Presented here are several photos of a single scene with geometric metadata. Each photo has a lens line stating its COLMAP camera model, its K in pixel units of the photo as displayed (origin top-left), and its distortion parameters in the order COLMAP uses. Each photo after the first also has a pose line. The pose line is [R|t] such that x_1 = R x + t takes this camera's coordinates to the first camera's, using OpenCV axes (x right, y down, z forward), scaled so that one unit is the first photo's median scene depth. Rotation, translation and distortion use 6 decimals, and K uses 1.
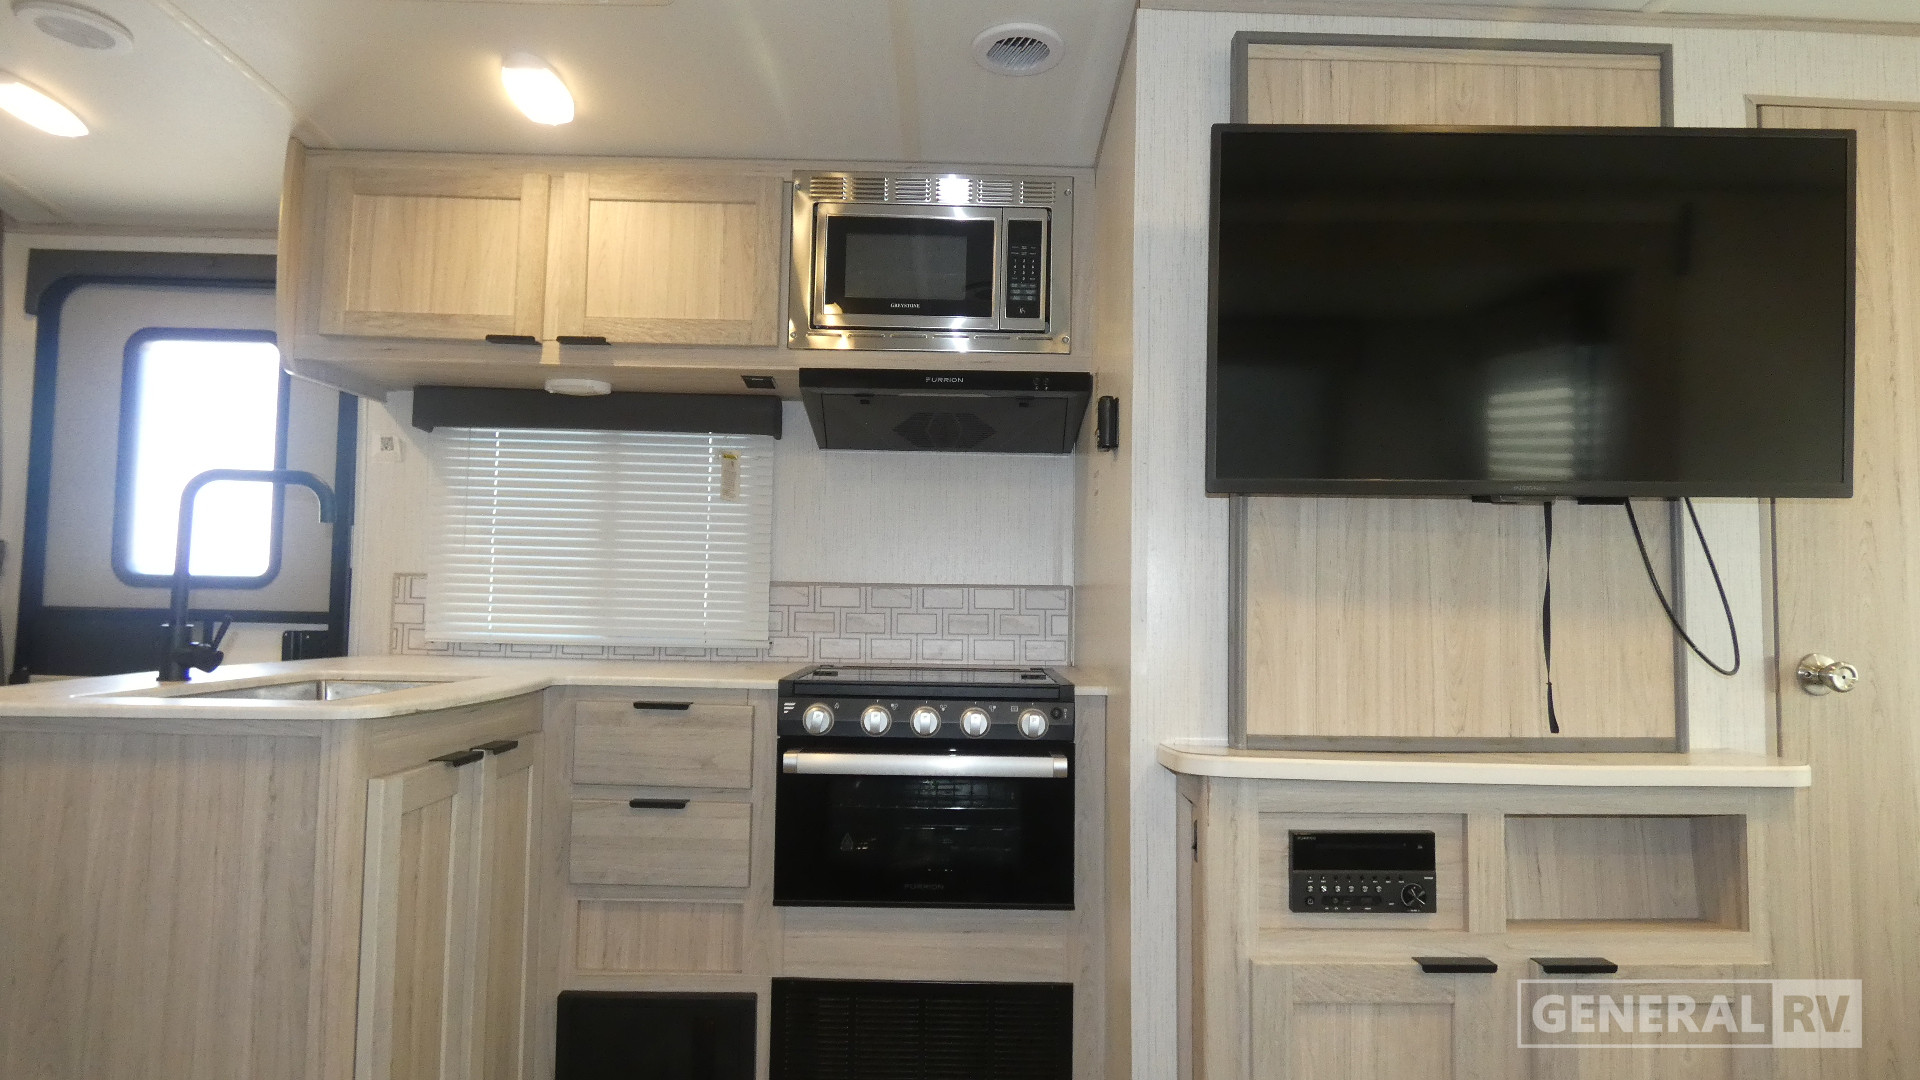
lens RADIAL K [[1190.4, 0, 971.1], [0, 1190.4, 537.3], [0, 0, 1]] dist [0.019409, -0.001163]
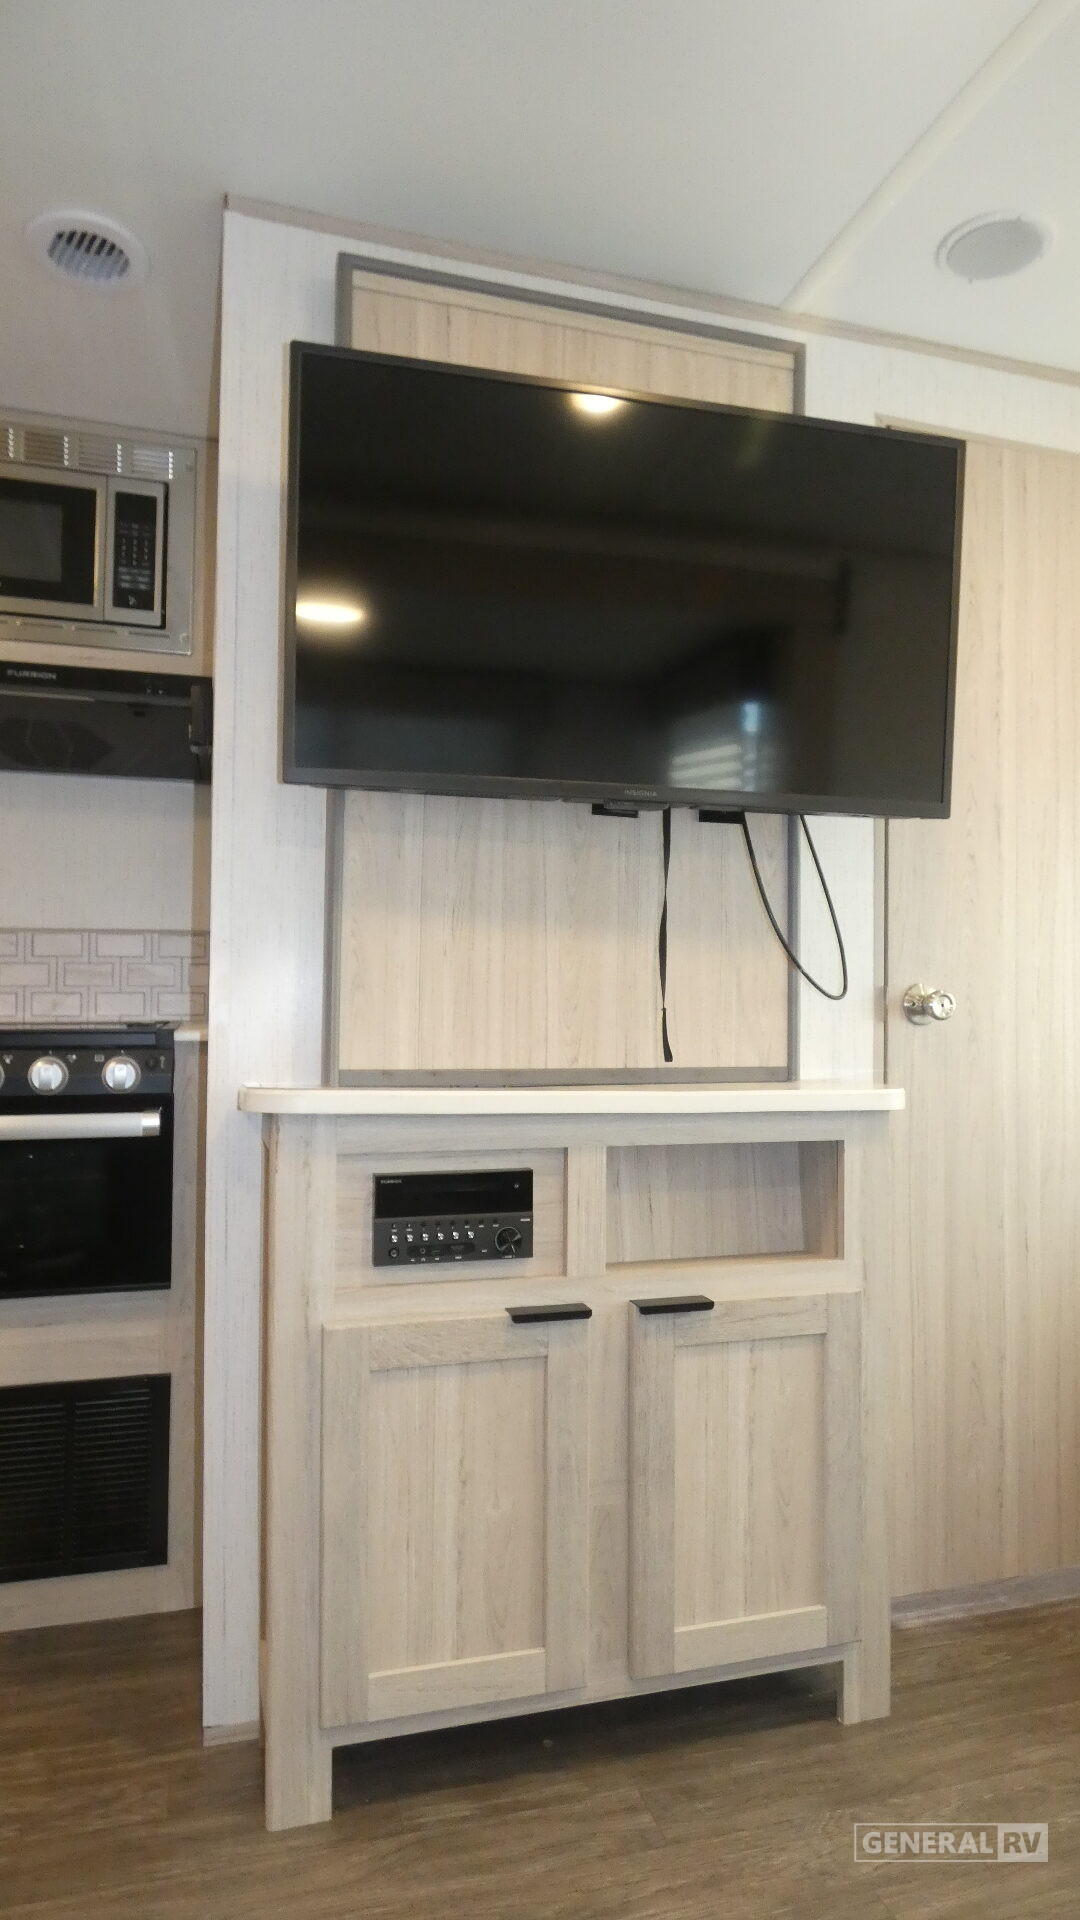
lens RADIAL K [[1181.8, 0, 535.9], [0, 1181.8, 969.1], [0, 0, 1]] dist [0.051149, -0.000990]
pose [[0.969085, 0.006008, 0.246652, 0.141847], [-0.012333, 0.999633, 0.024108, 0.062355], [-0.246417, -0.026404, 0.968804, 0.114906]]
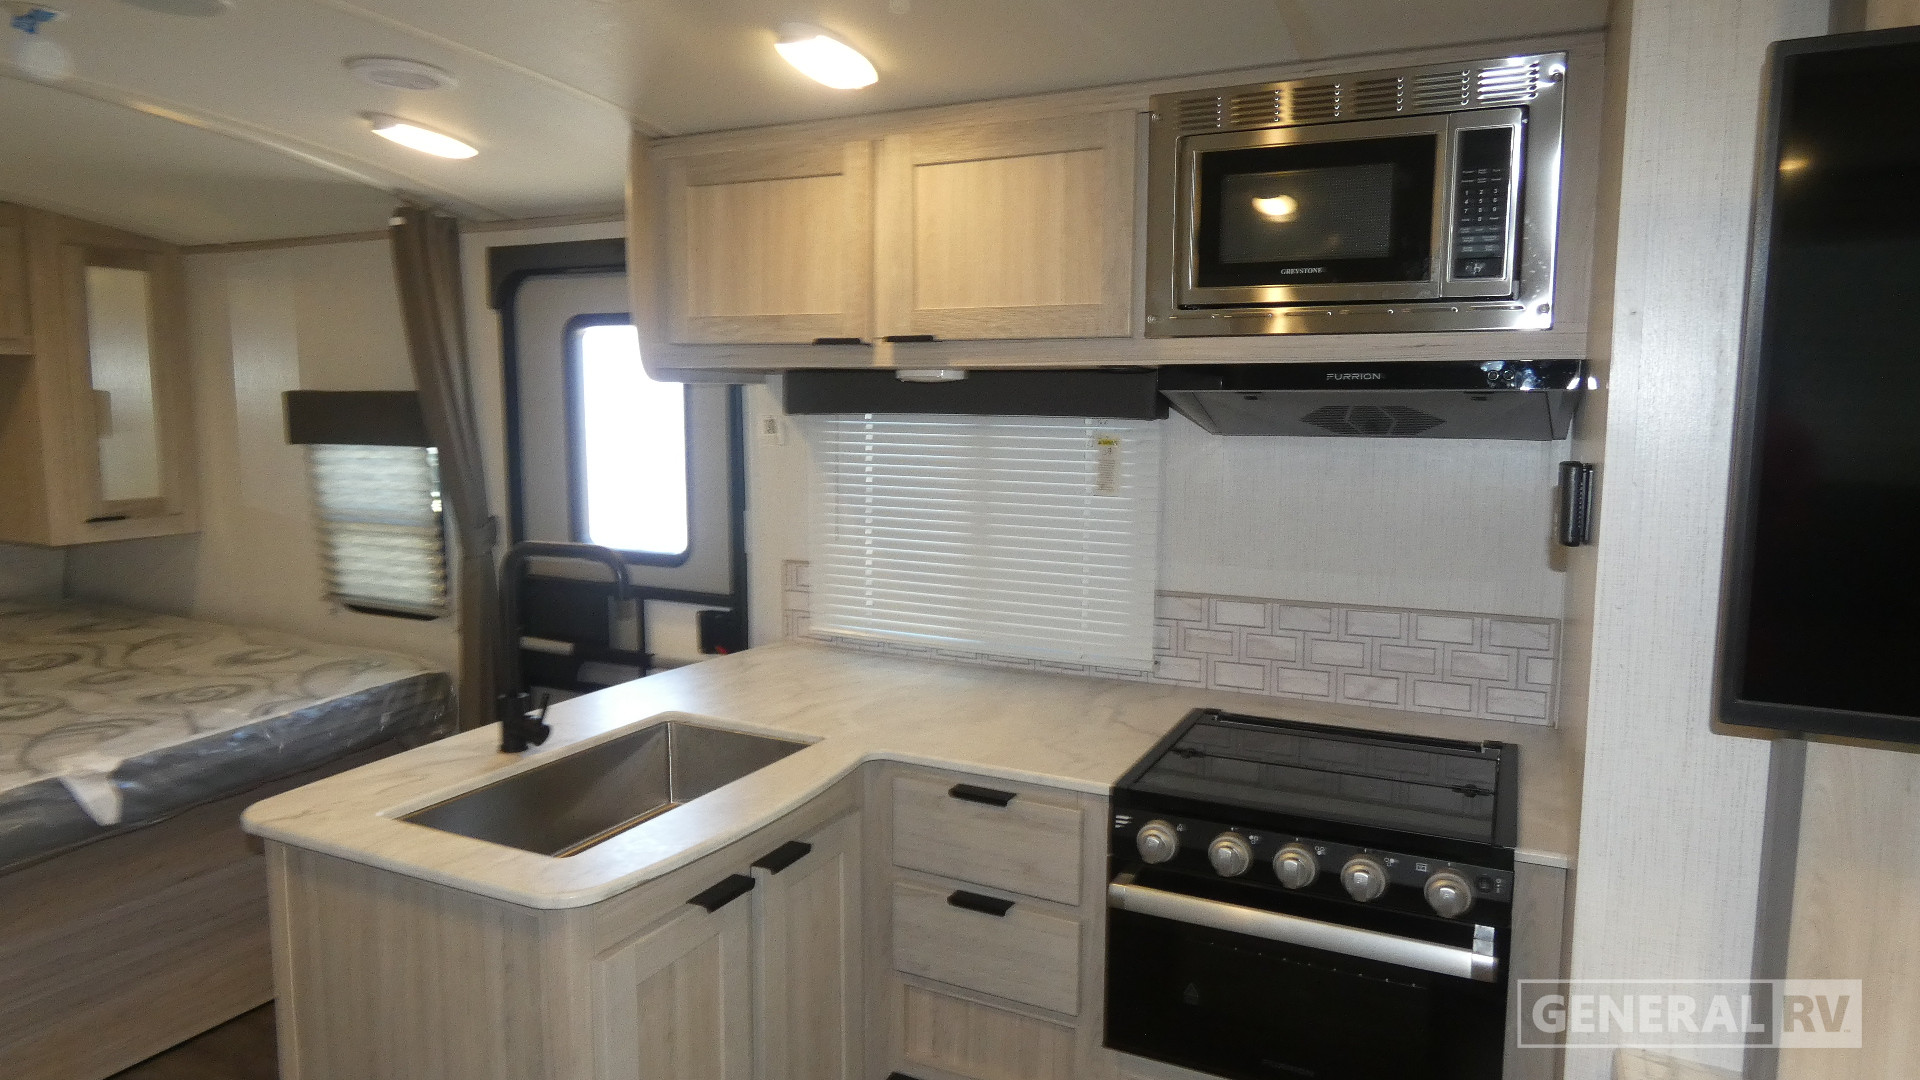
lens RADIAL K [[1174.7, 0, 964.7], [0, 1174.7, 531.4], [0, 0, 1]] dist [-0.001526, -0.000911]
pose [[0.896461, 0.038763, -0.441424, 0.103954], [0.035555, 0.986662, 0.158850, -0.198659], [0.441694, -0.158098, 0.883126, 0.311847]]
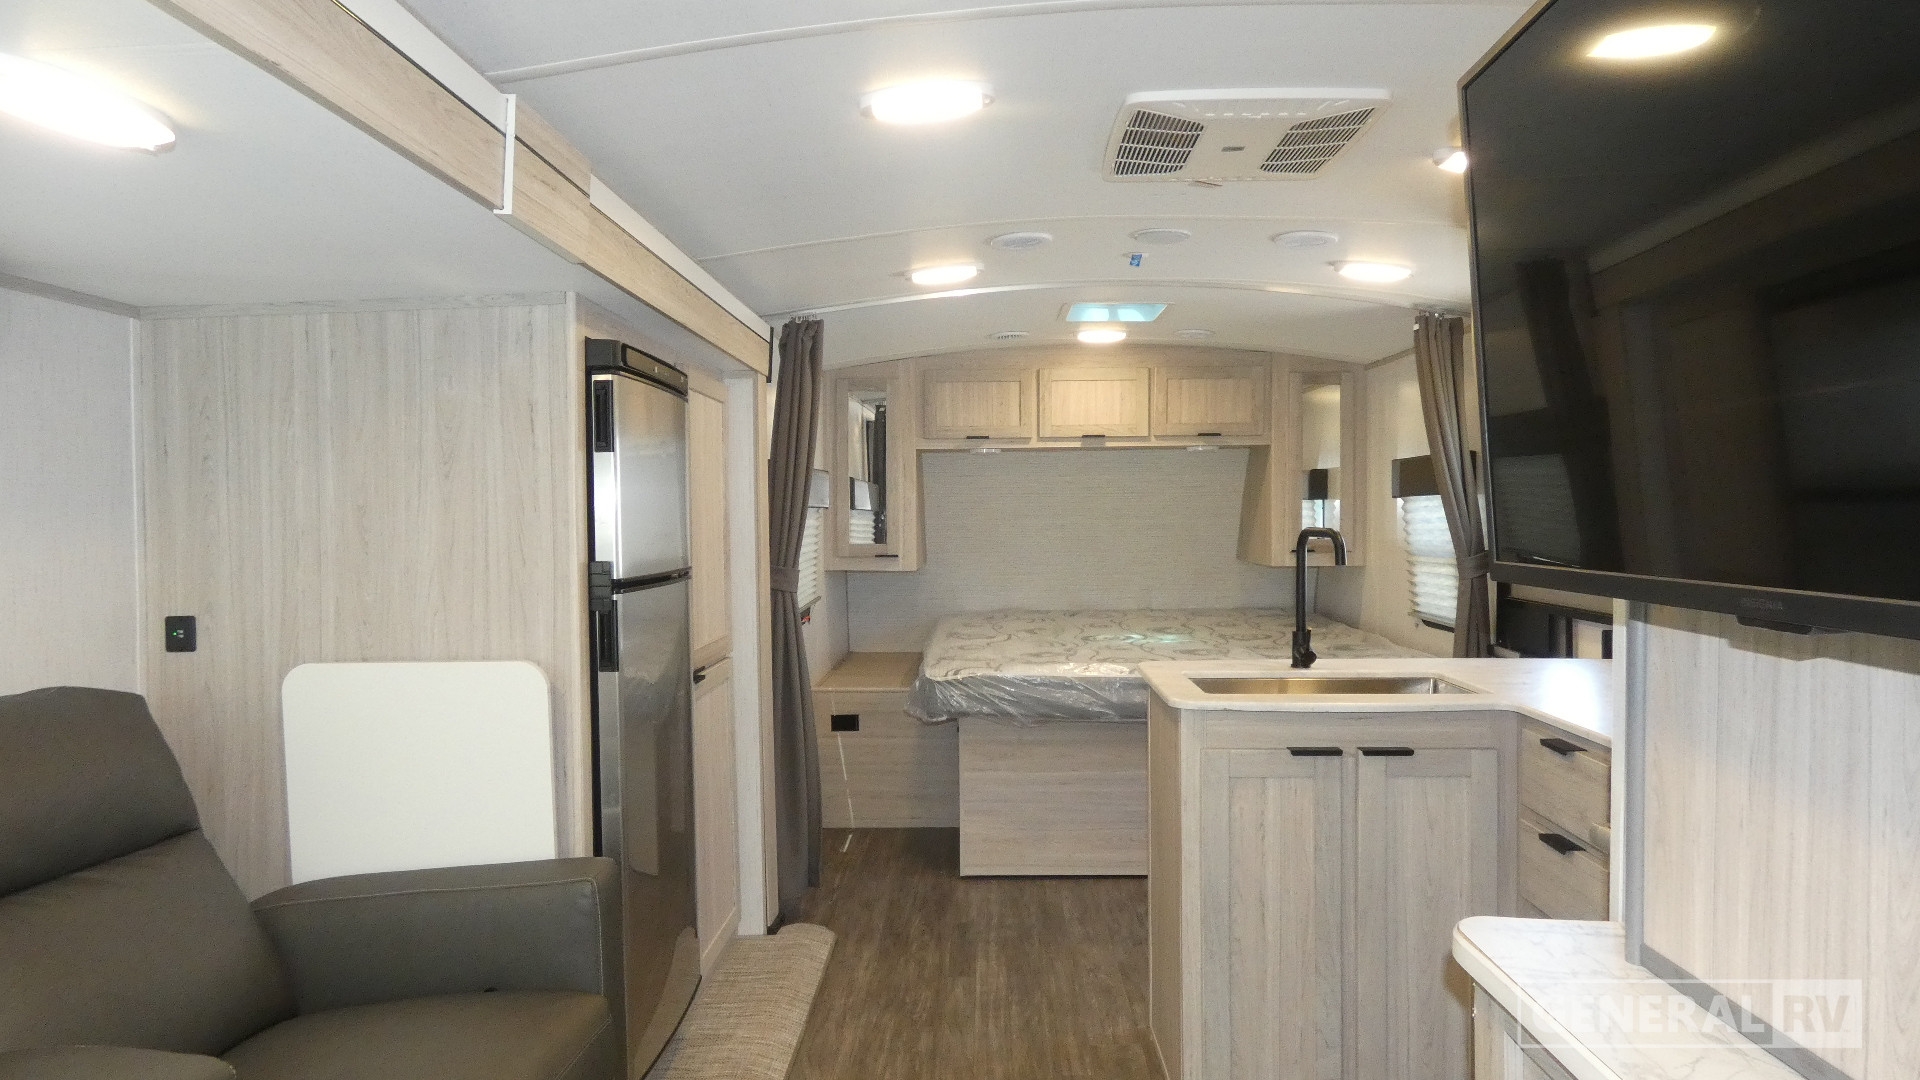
lens RADIAL K [[1150.9, 0, 953.6], [0, 1150.9, 534.9], [0, 0, 1]] dist [0.000329, 0.001101]
pose [[-0.028038, 0.005002, -0.999594, 0.776837], [0.066954, 0.997751, 0.003115, -0.081416], [0.997362, -0.066840, -0.028310, 0.591145]]
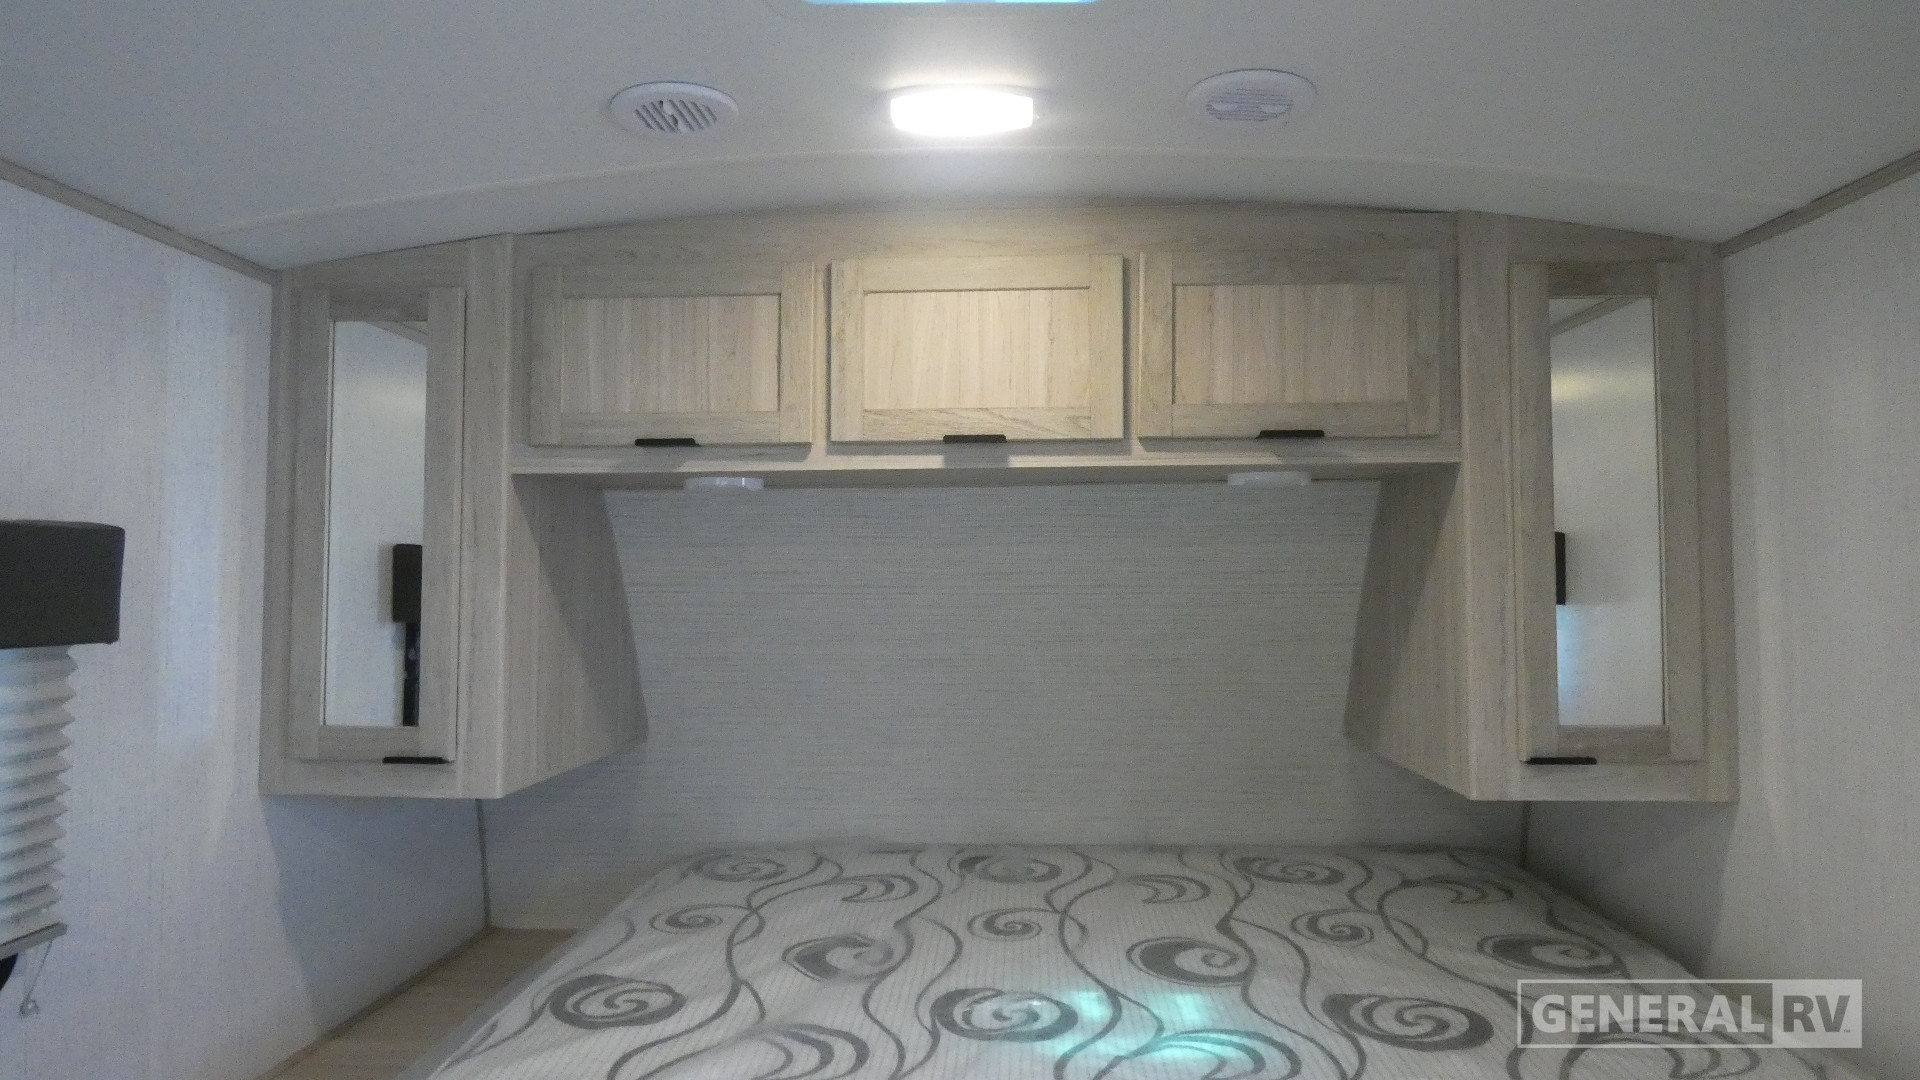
lens RADIAL K [[1171.0, 0, 957.3], [0, 1171.0, 537.1], [0, 0, 1]] dist [0.005073, -0.000008]
pose [[-0.051673, -0.053356, -0.997238, -0.847844], [0.061613, 0.996499, -0.056509, -0.138268], [0.996762, -0.064363, -0.048205, 0.872402]]
